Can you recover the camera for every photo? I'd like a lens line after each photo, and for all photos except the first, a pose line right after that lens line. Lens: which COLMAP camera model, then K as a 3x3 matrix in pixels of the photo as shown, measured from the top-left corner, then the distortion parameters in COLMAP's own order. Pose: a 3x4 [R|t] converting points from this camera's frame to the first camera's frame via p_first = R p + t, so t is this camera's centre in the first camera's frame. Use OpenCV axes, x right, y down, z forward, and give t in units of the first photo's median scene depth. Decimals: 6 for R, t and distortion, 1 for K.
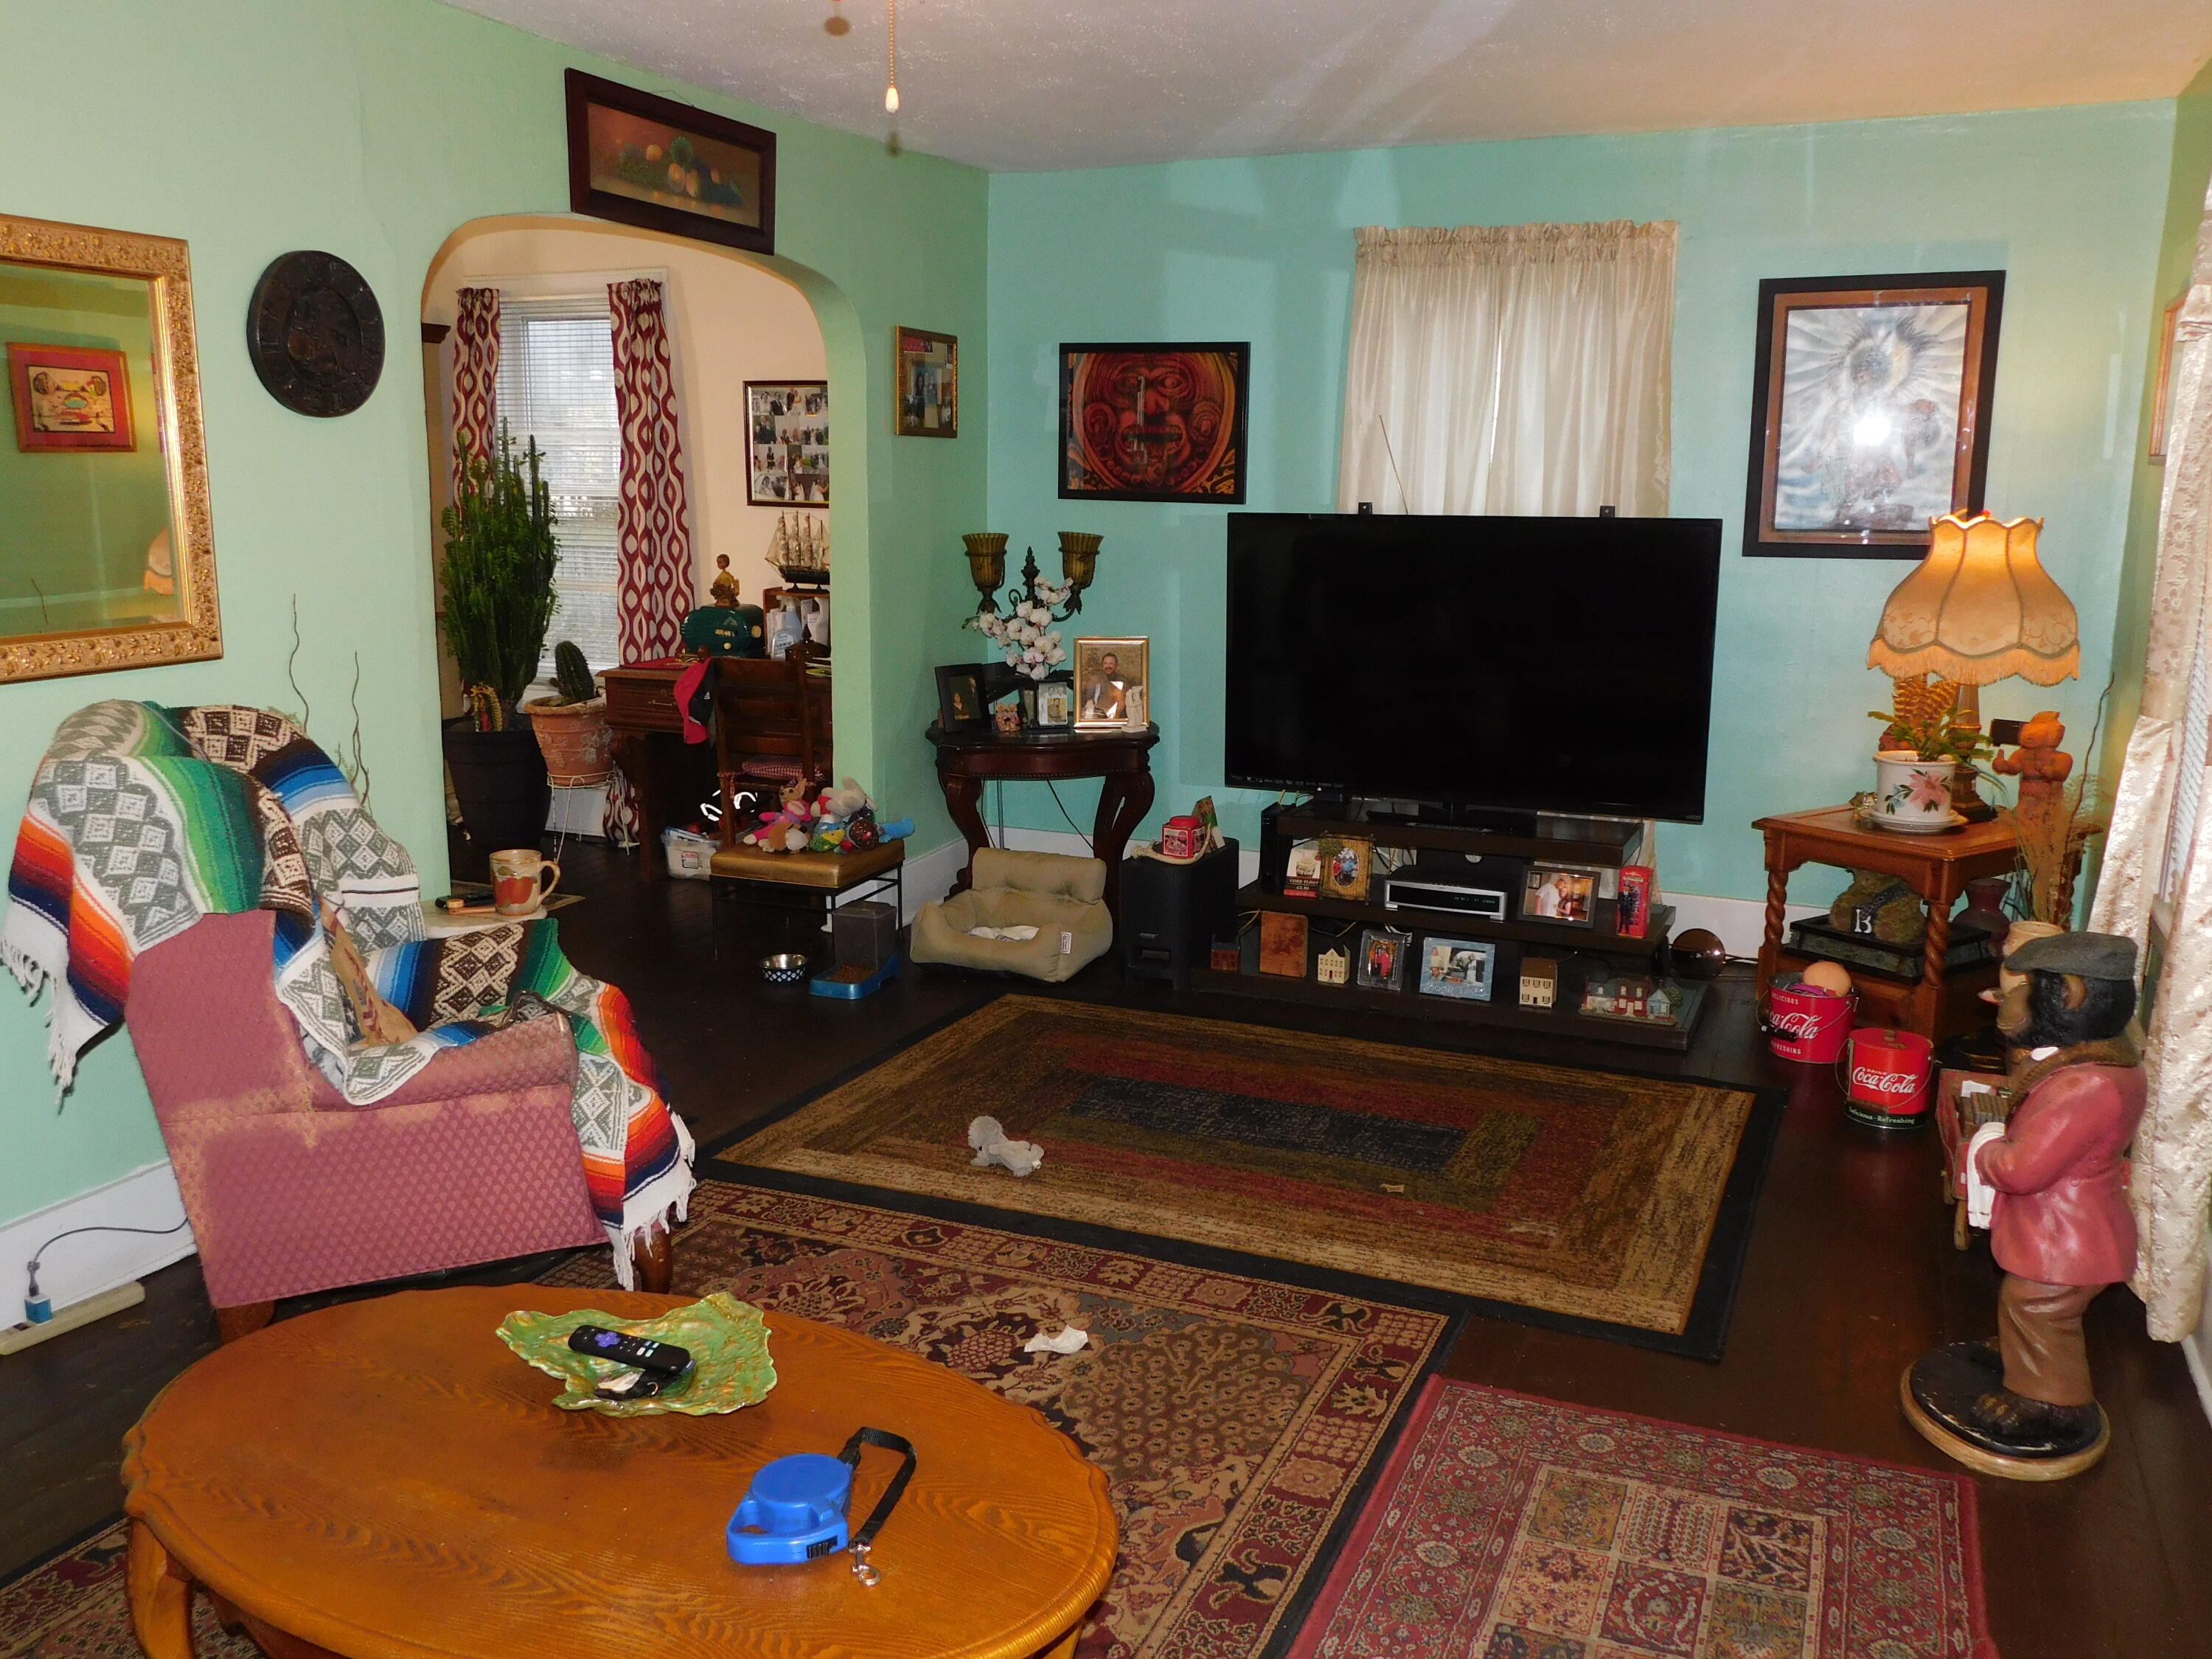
lens RADIAL K [[1792.5, 0, 1103.1], [0, 1792.5, 830.5], [0, 0, 1]] dist [0.012834, 0.005132]
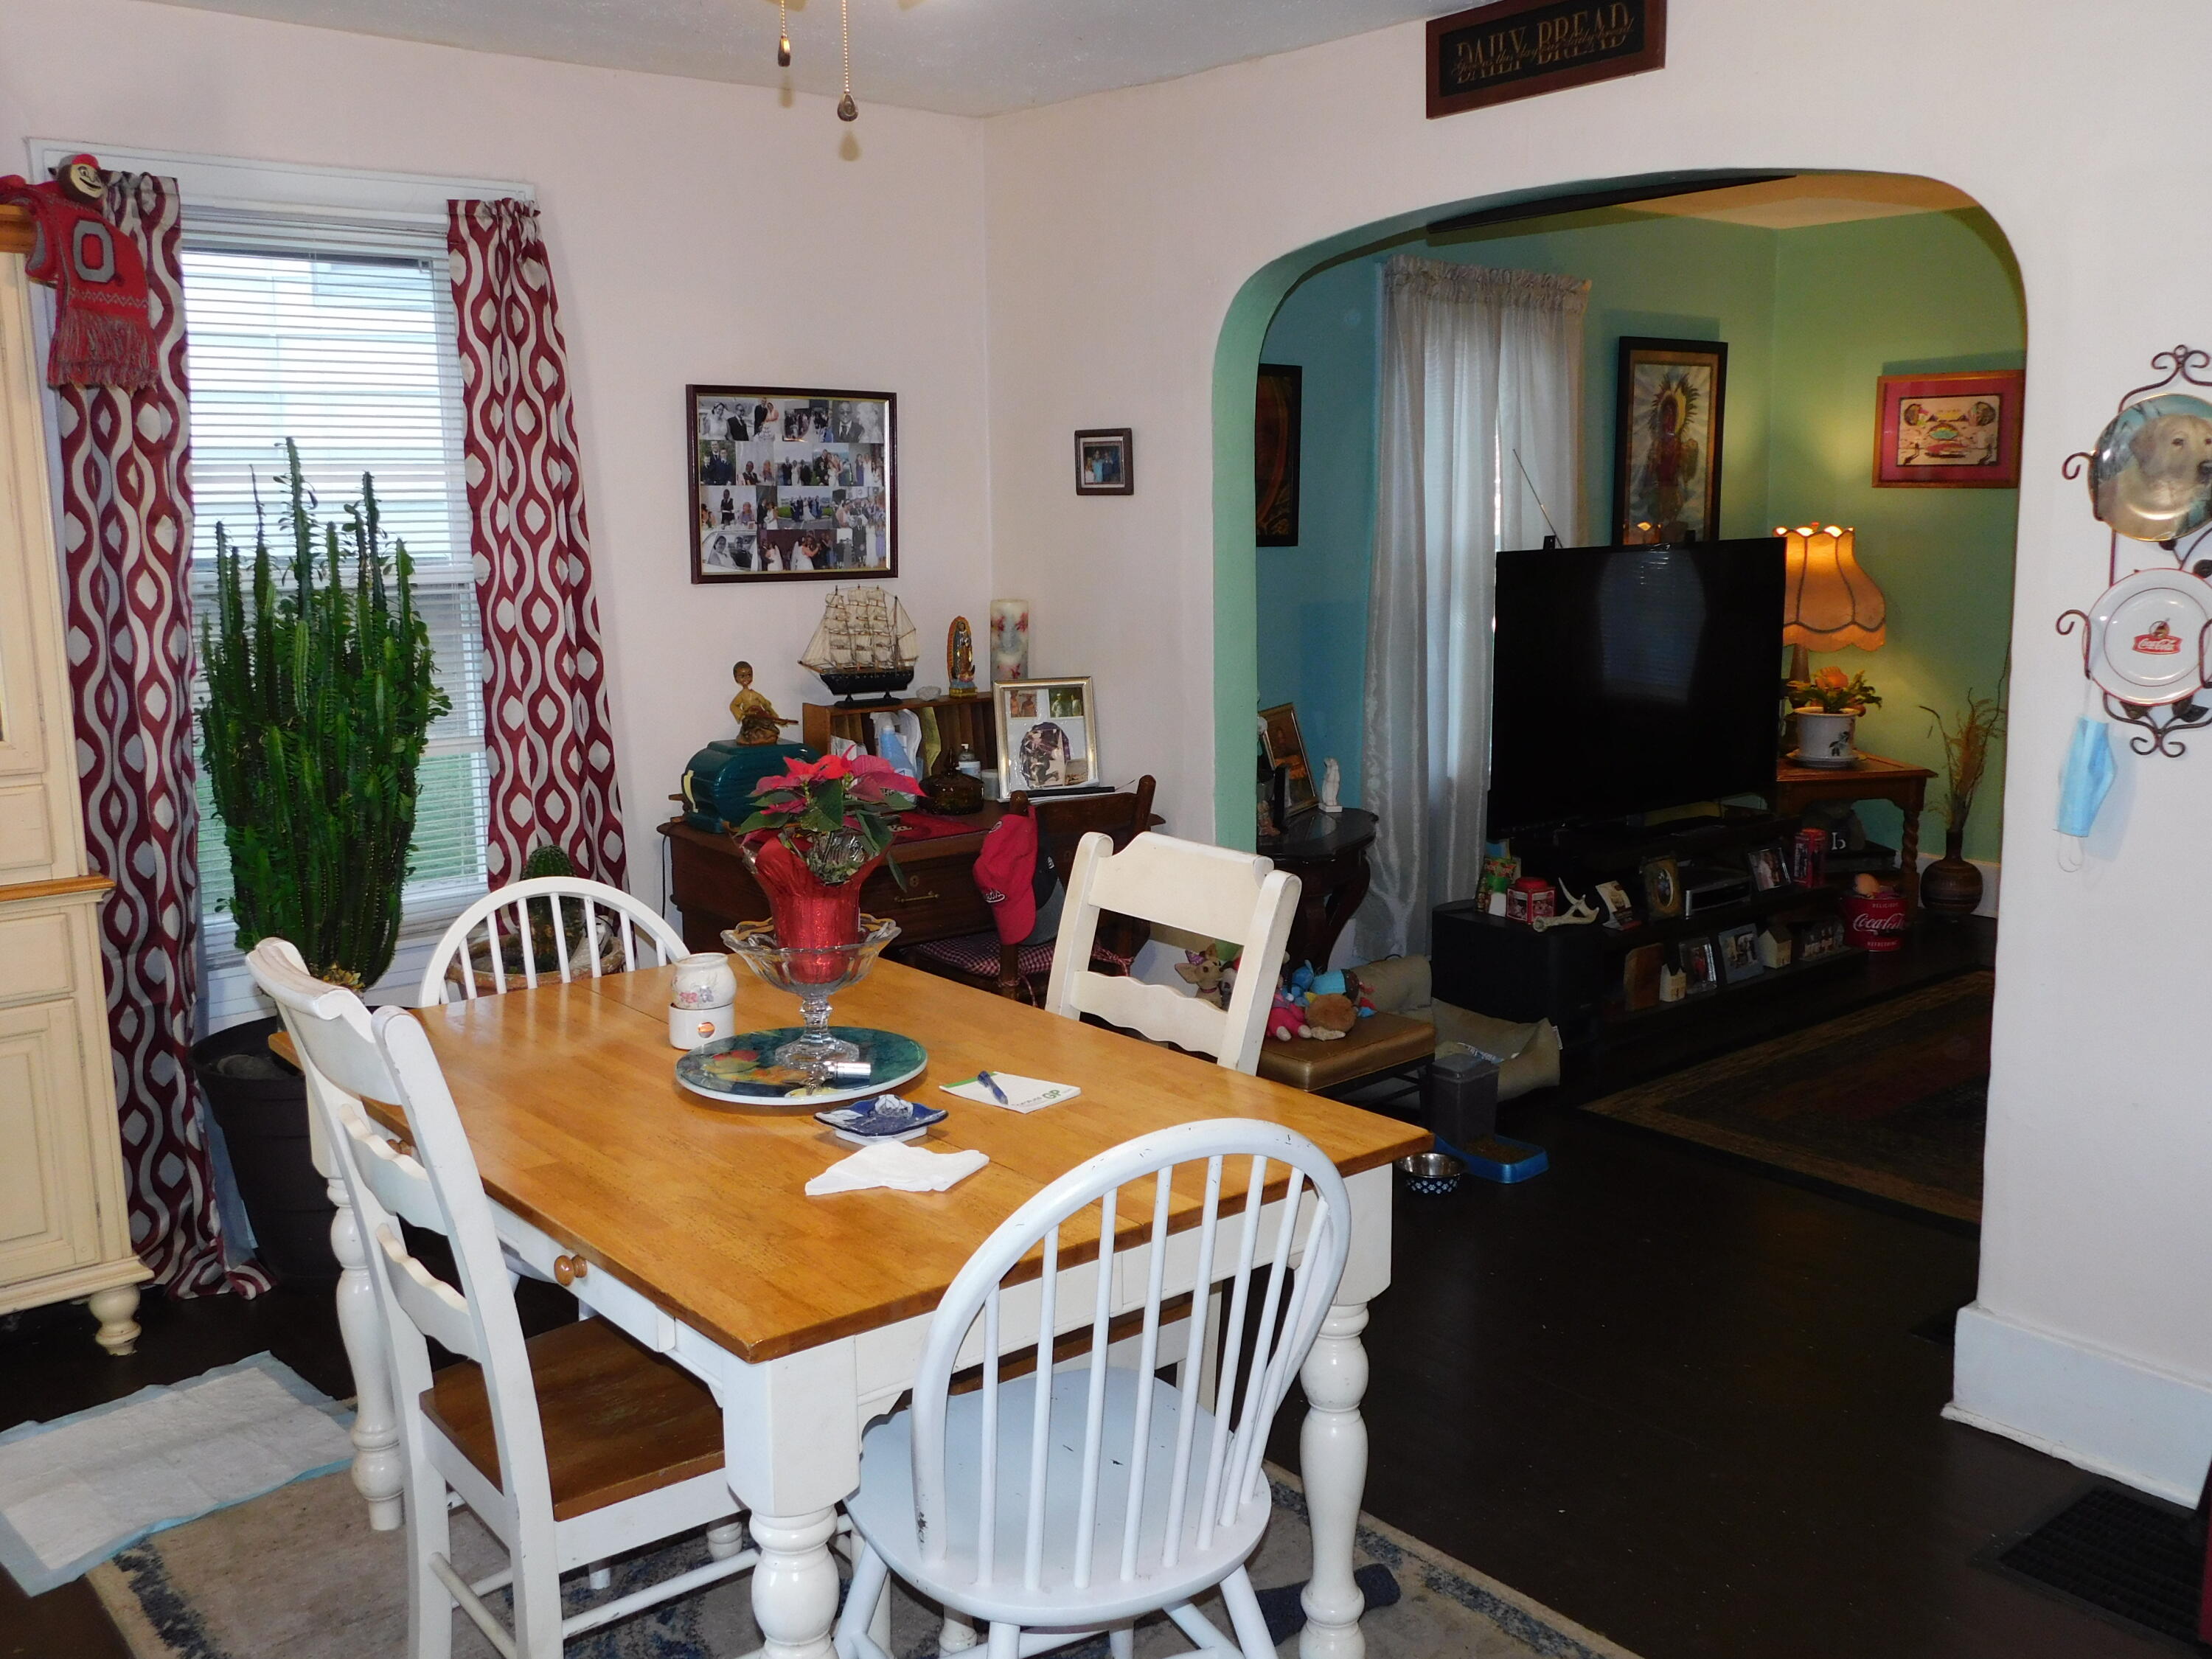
lens RADIAL K [[1967.4, 0, 1106.6], [0, 1967.4, 823.8], [0, 0, 1]] dist [0.031951, 0.021482]
pose [[0.440584, -0.163558, 0.882686, -0.765655], [0.192137, 0.977658, 0.085253, -0.132757], [-0.876909, 0.132035, 0.462166, 0.579361]]
